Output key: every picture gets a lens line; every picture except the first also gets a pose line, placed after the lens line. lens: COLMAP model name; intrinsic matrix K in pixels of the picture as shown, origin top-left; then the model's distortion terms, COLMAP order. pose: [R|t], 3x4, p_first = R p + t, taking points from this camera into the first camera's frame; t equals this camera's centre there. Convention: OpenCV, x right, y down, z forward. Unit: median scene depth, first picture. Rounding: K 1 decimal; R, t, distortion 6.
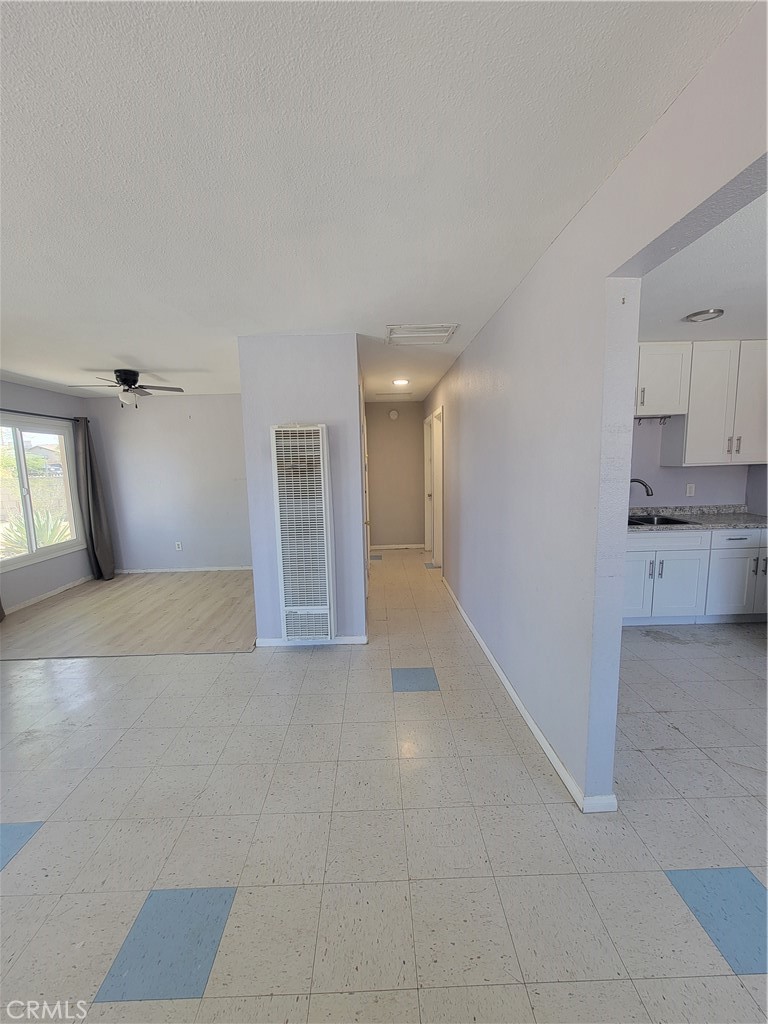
lens RADIAL K [[415.9, 0, 382.0], [0, 415.9, 512.3], [0, 0, 1]] dist [-0.009412, 0.003633]
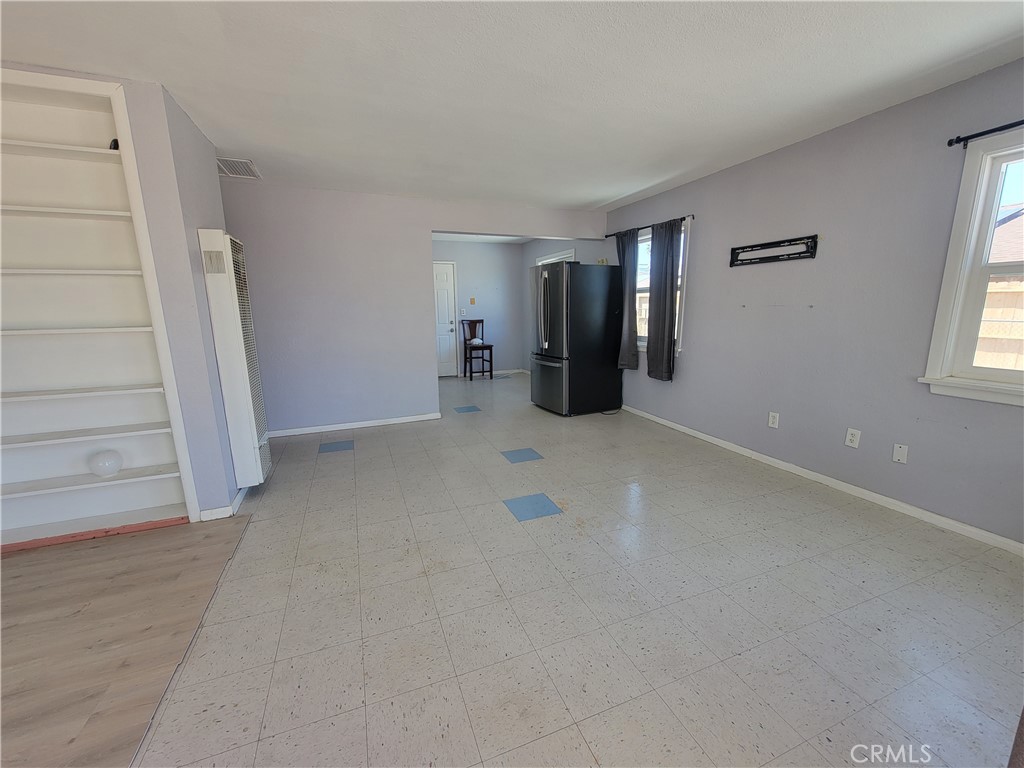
lens RADIAL K [[415.9, 0, 510.8], [0, 415.9, 387.2], [0, 0, 1]] dist [-0.009412, 0.003633]
pose [[-0.341899, -0.148469, 0.927934, -1.126024], [0.135033, 0.969432, 0.204862, 0.003527], [-0.929984, 0.195344, -0.311400, 0.696393]]
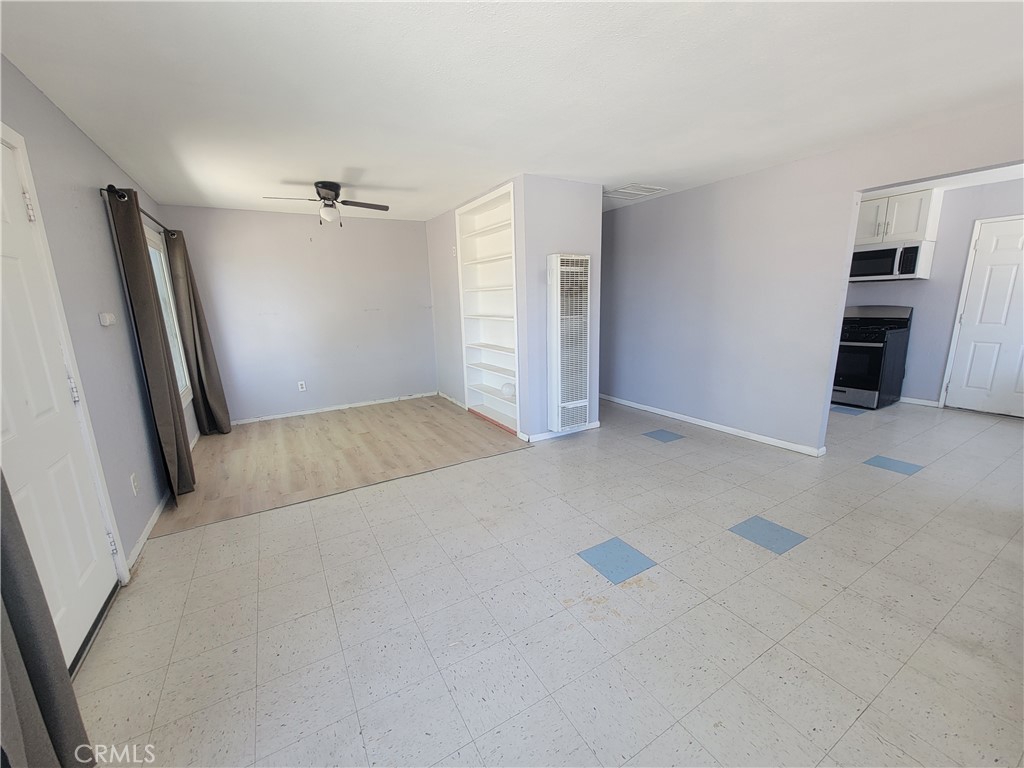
lens RADIAL K [[415.9, 0, 519.4], [0, 415.9, 385.6], [0, 0, 1]] dist [-0.009412, 0.003633]
pose [[0.866310, -0.101330, 0.489121, -0.871228], [0.063682, 0.993622, 0.093056, 0.045892], [-0.495431, -0.049467, 0.867238, -0.011996]]
